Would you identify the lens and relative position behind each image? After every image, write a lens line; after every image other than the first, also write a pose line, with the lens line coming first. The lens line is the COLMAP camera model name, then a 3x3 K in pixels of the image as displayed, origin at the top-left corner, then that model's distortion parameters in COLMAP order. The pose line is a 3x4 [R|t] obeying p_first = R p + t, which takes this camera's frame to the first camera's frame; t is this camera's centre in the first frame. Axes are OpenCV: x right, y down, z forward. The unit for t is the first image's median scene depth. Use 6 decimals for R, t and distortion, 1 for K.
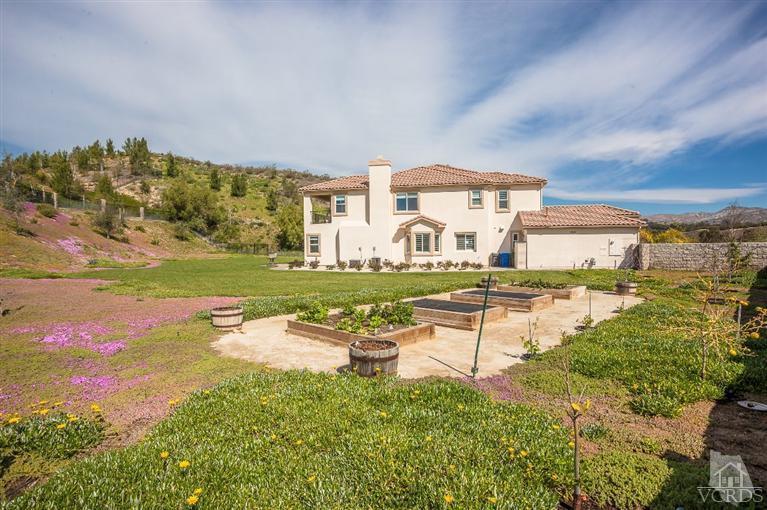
lens RADIAL K [[369.7, 0, 383.5], [0, 369.7, 255.0], [0, 0, 1]] dist [-0.009831, 0.000782]
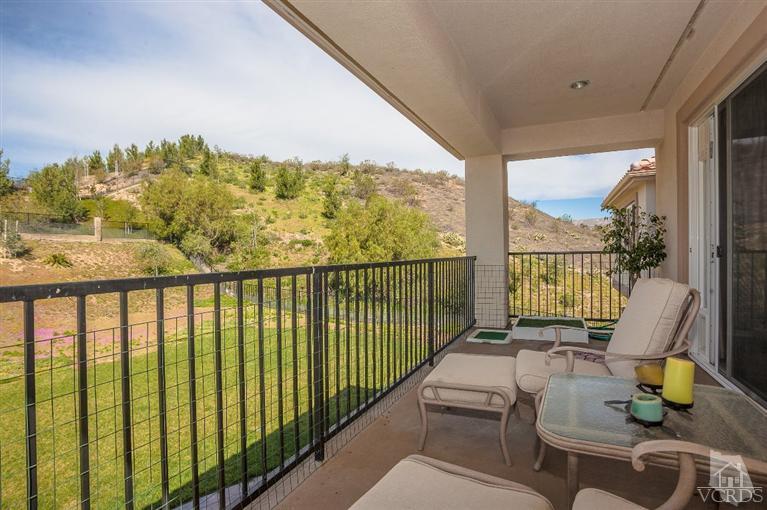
lens RADIAL K [[369.7, 0, 383.5], [0, 369.7, 255.0], [0, 0, 1]] dist [-0.009831, 0.000782]
pose [[0.972445, -0.000809, -0.233132, -0.080605], [-0.004117, 0.999778, -0.020640, -0.051708], [0.233097, 0.021031, 0.972226, 0.457876]]
